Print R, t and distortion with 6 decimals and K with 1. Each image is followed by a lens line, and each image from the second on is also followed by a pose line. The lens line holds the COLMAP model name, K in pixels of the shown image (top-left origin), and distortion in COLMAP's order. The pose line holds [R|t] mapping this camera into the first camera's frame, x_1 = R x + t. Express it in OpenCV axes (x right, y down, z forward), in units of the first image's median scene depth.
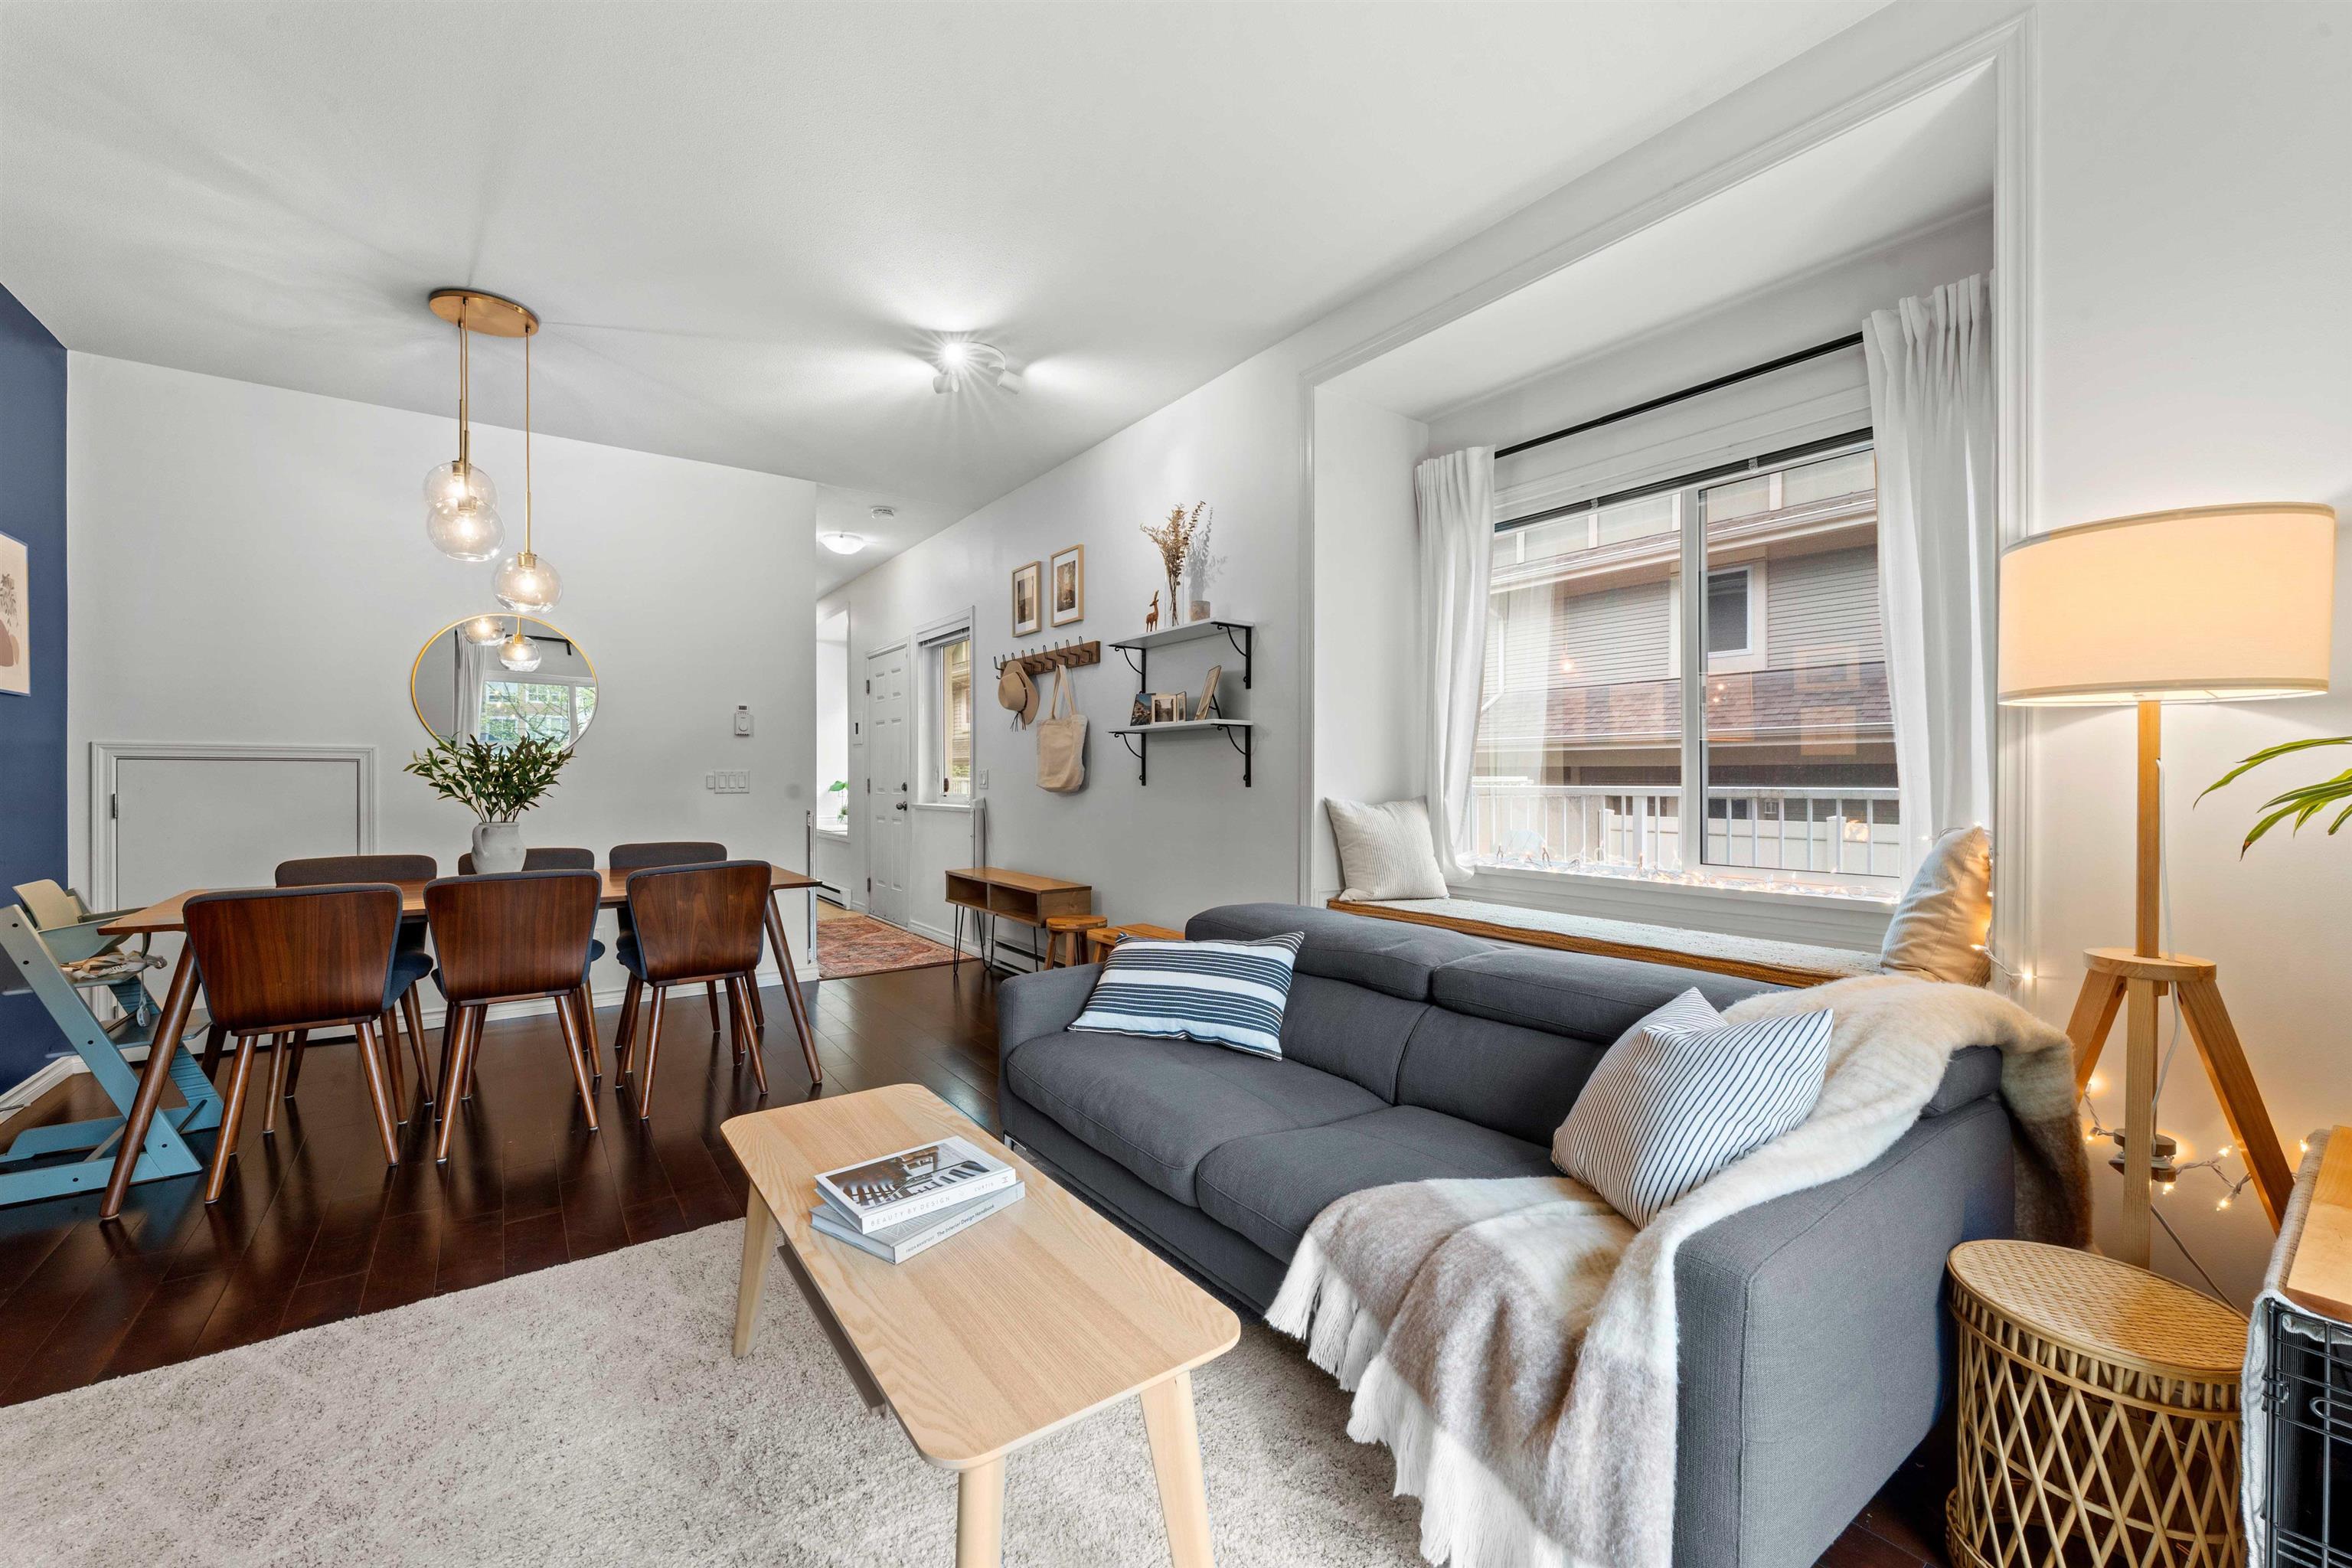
lens RADIAL K [[932.8, 0, 1165.4], [0, 932.8, 782.6], [0, 0, 1]] dist [-0.001966, -0.000599]
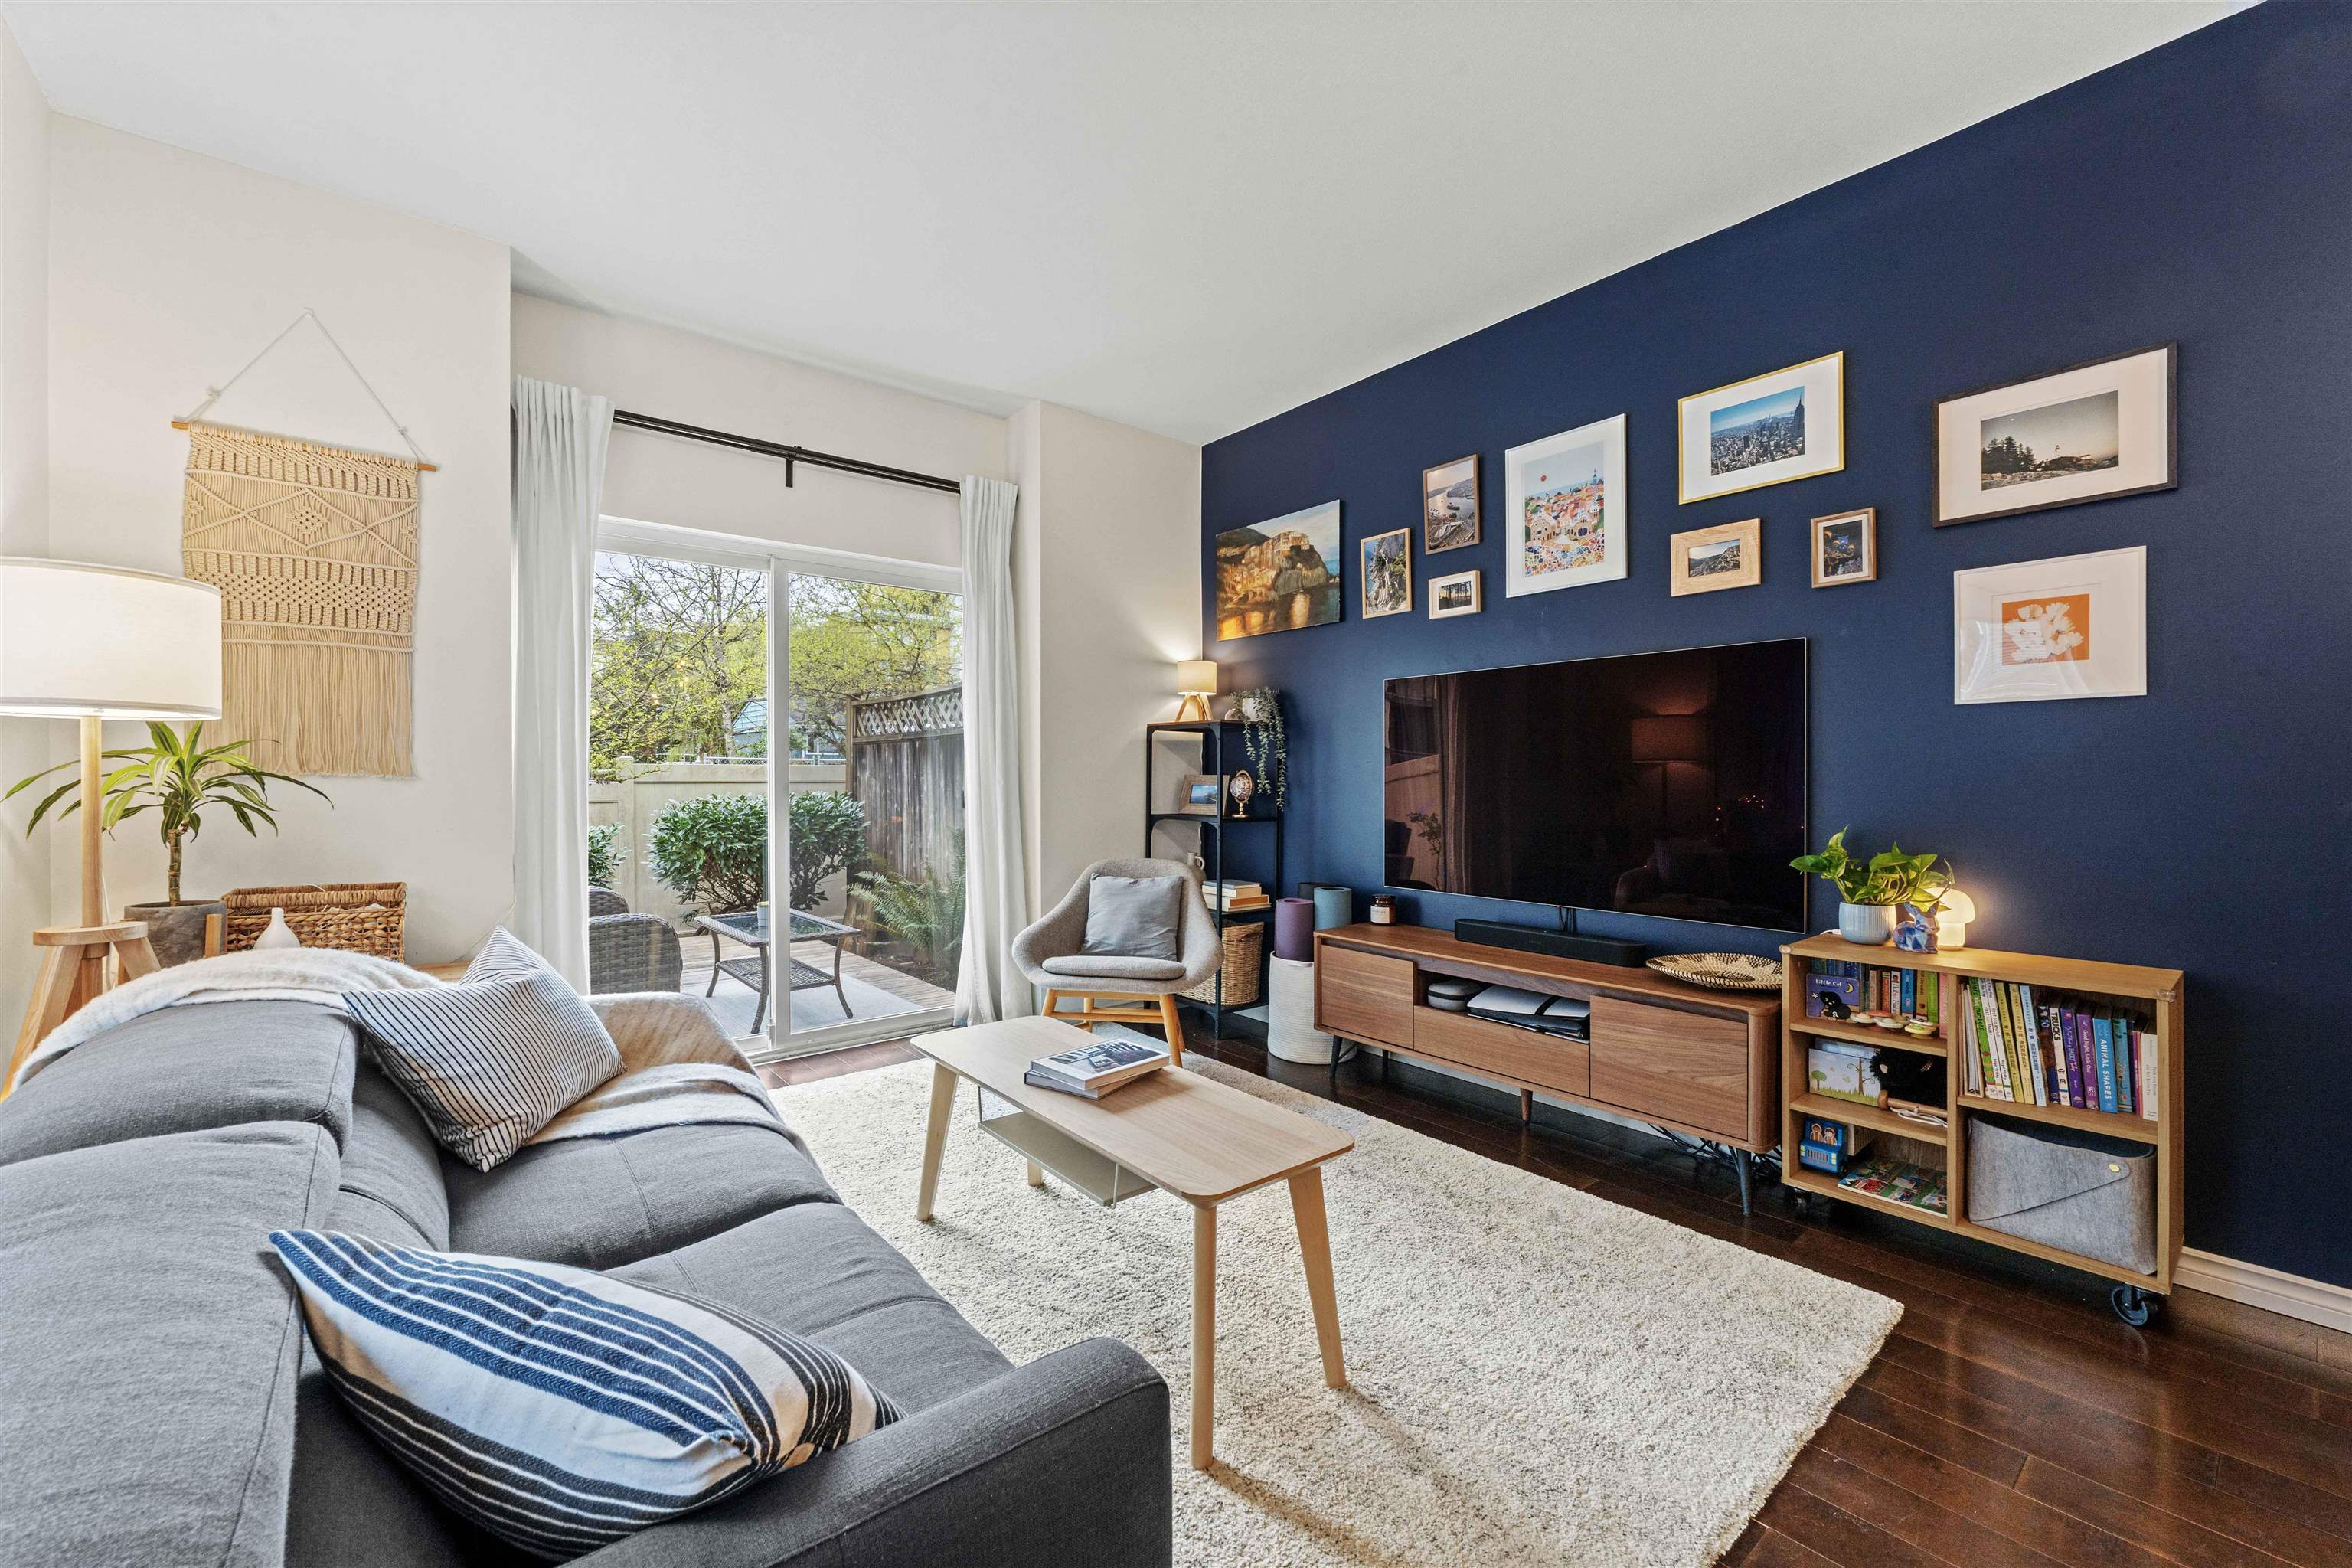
lens RADIAL K [[936.9, 0, 1163.2], [0, 936.9, 776.3], [0, 0, 1]] dist [-0.001721, -0.000302]
pose [[-0.998288, 0.003049, -0.058405, -0.125960], [0.002716, 0.999980, 0.005783, -0.005368], [0.058421, 0.005615, -0.998276, 1.086257]]
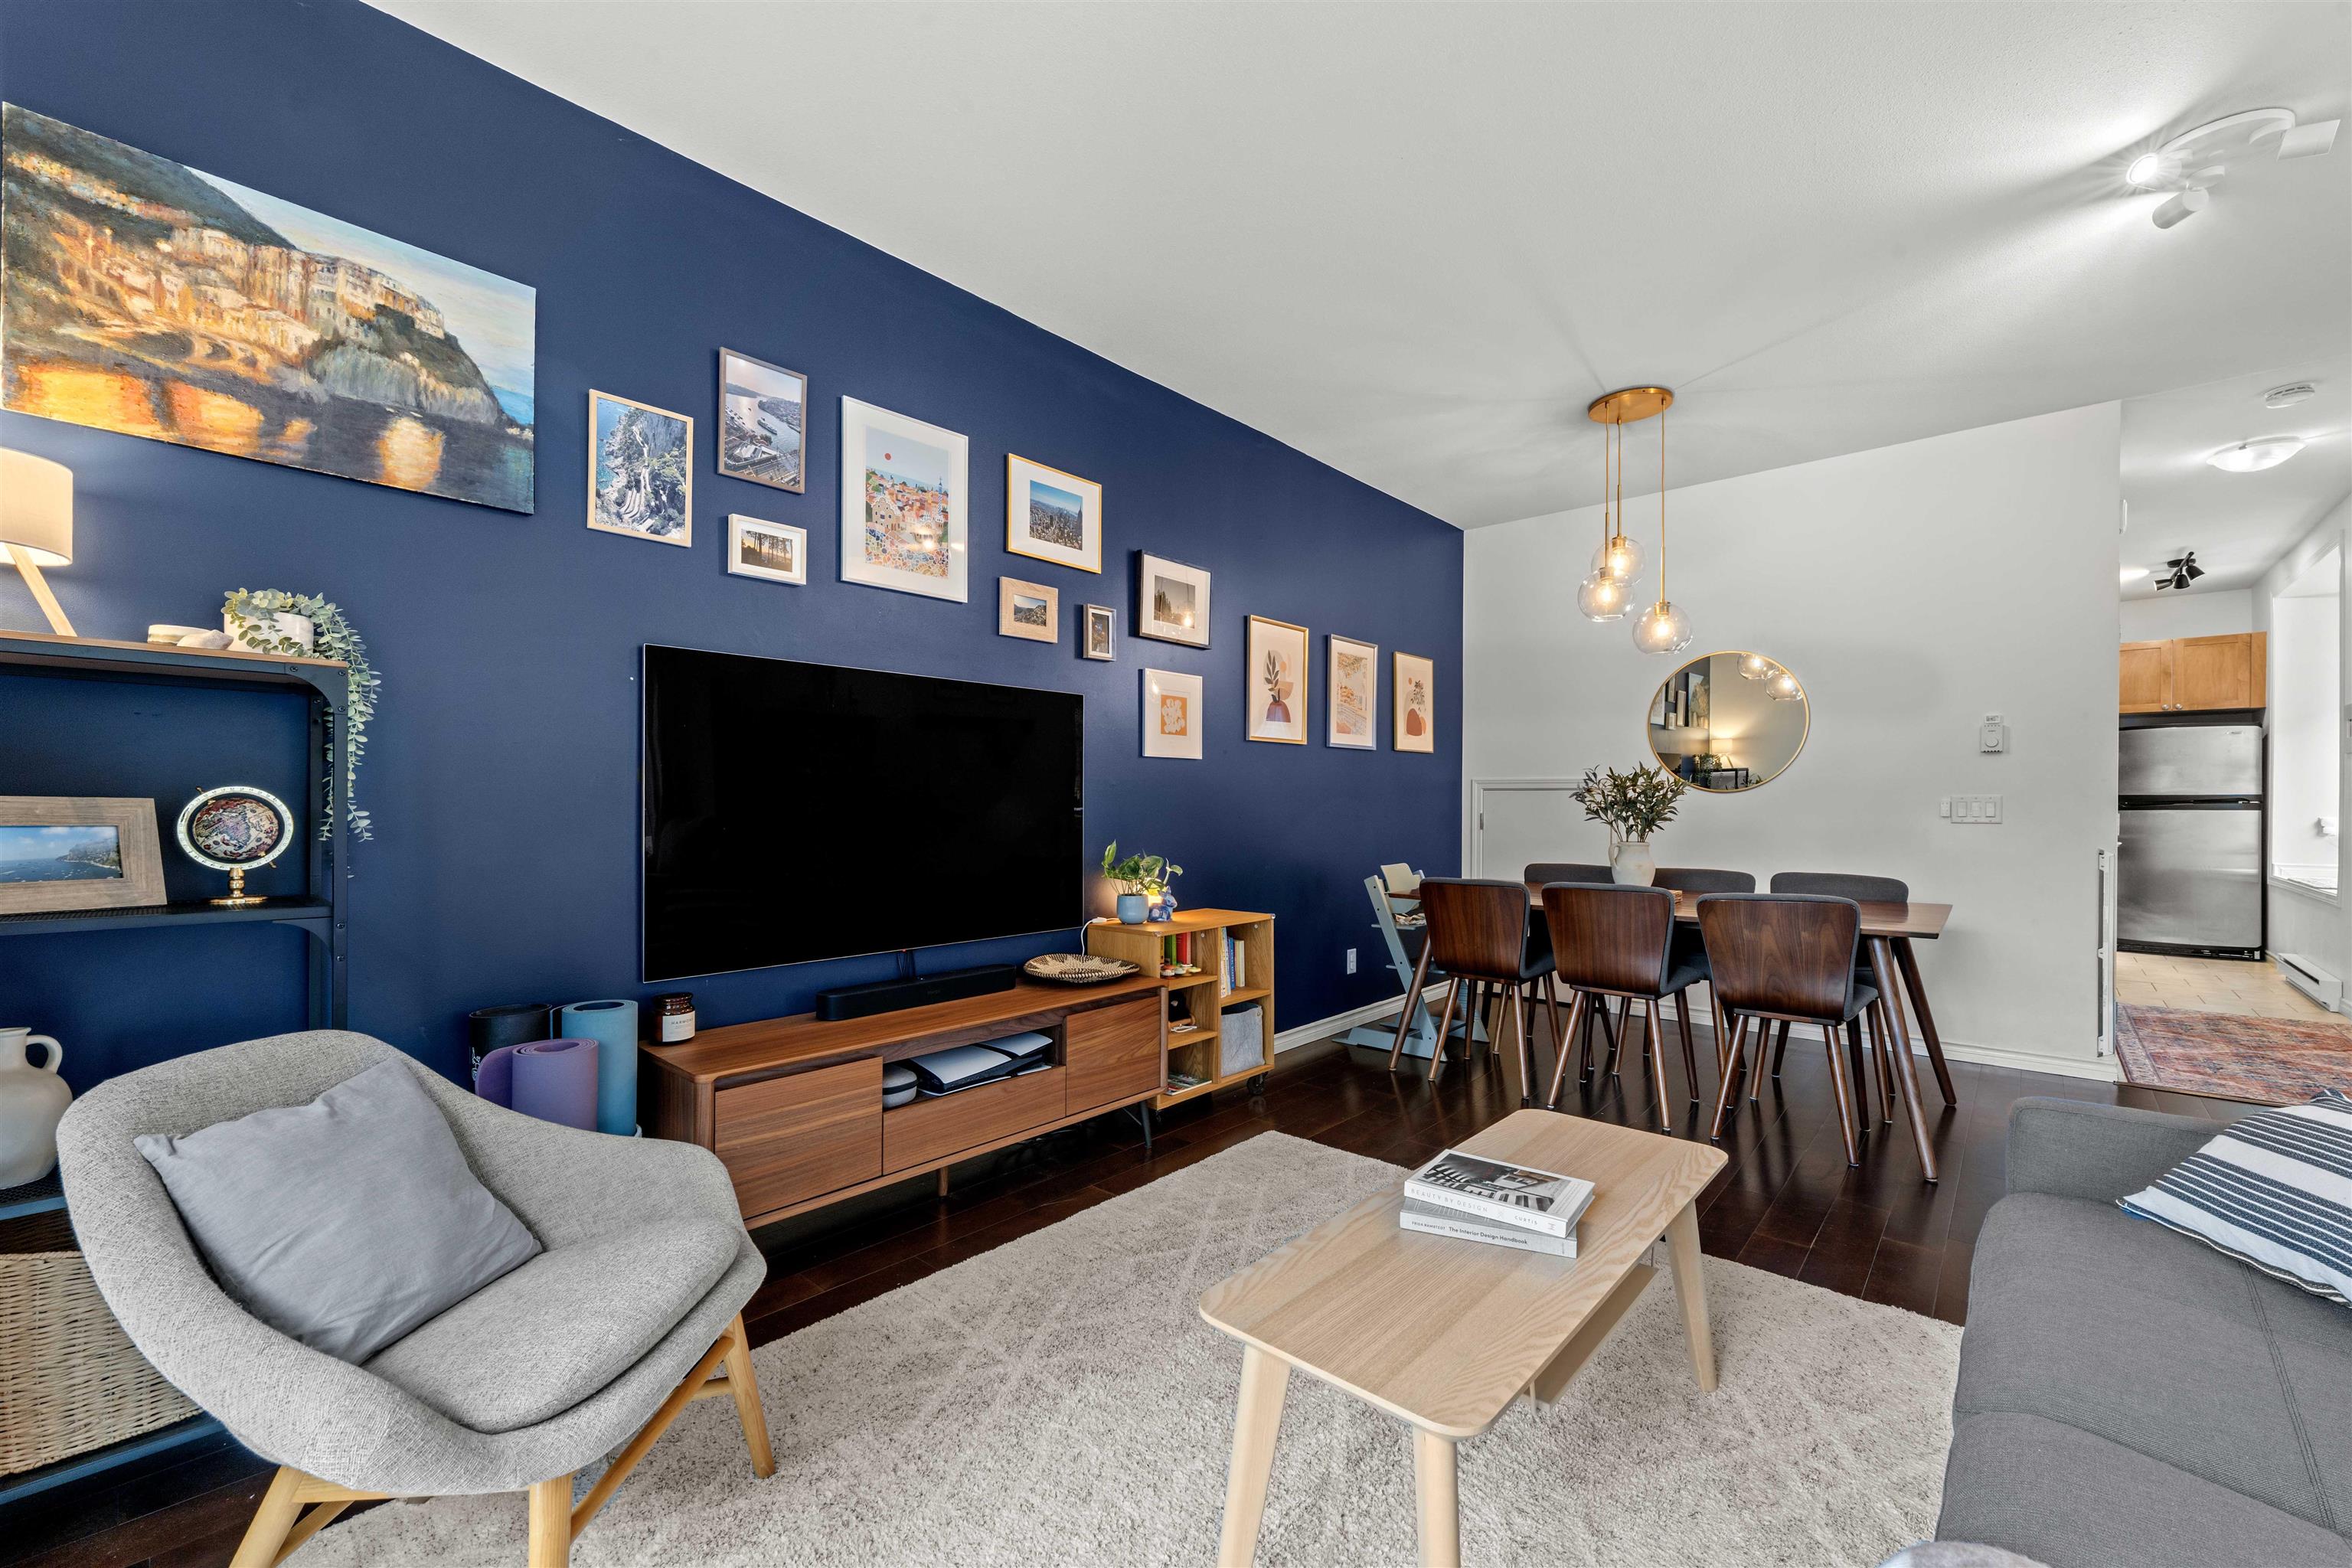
lens RADIAL K [[946.0, 0, 1161.1], [0, 946.0, 806.2], [0, 0, 1]] dist [-0.002711, -0.000081]
pose [[0.206362, 0.005762, -0.978459, 0.308784], [-0.008382, 0.999956, 0.004121, -0.001493], [0.978440, 0.007351, 0.206402, 0.184155]]
